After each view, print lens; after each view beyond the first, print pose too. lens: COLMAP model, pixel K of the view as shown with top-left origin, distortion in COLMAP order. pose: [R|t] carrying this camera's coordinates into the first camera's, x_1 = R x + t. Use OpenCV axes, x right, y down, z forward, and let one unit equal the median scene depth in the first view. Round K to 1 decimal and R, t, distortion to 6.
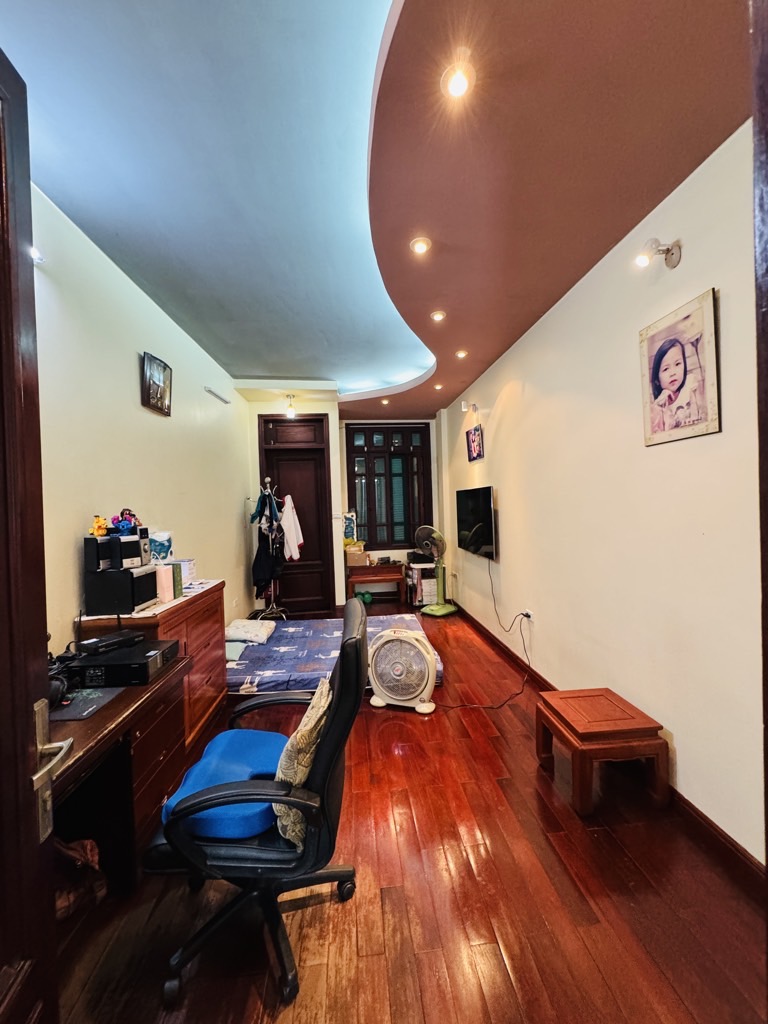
lens RADIAL K [[410.7, 0, 385.1], [0, 410.7, 510.3], [0, 0, 1]] dist [-0.000569, -0.000011]
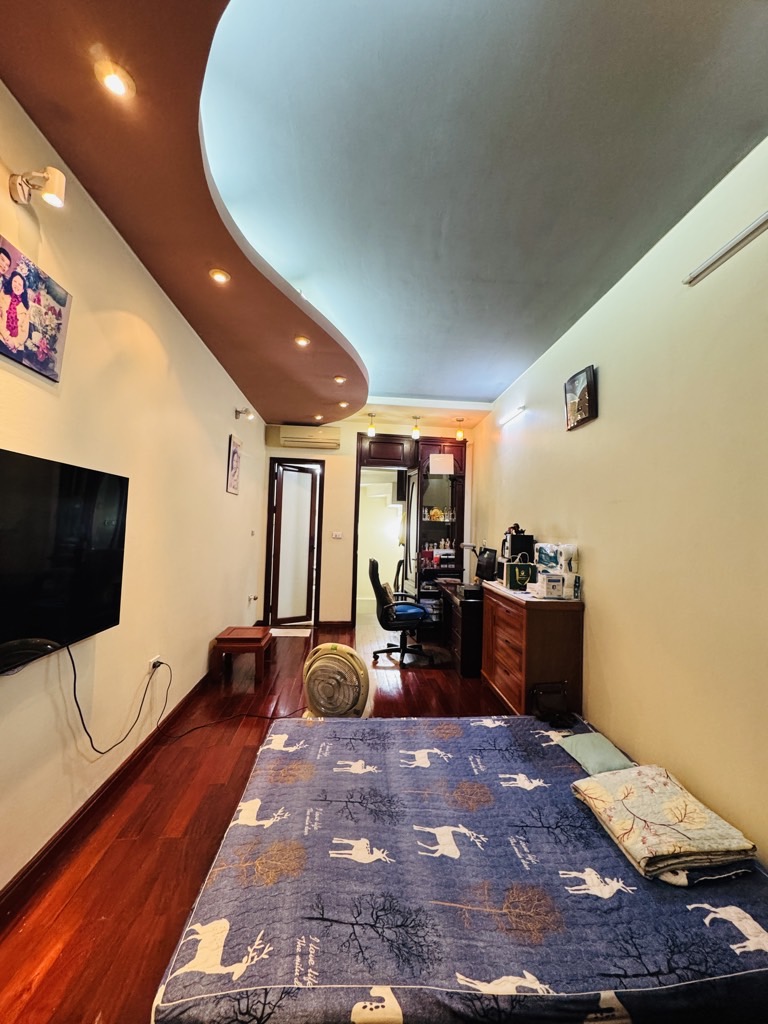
lens RADIAL K [[410.7, 0, 385.1], [0, 410.7, 510.3], [0, 0, 1]] dist [-0.000569, -0.000011]
pose [[-0.999996, 0.000314, 0.002859, -0.066406], [0.000232, 0.999591, -0.028591, -0.003984], [-0.002867, -0.028590, -0.999587, 1.552099]]
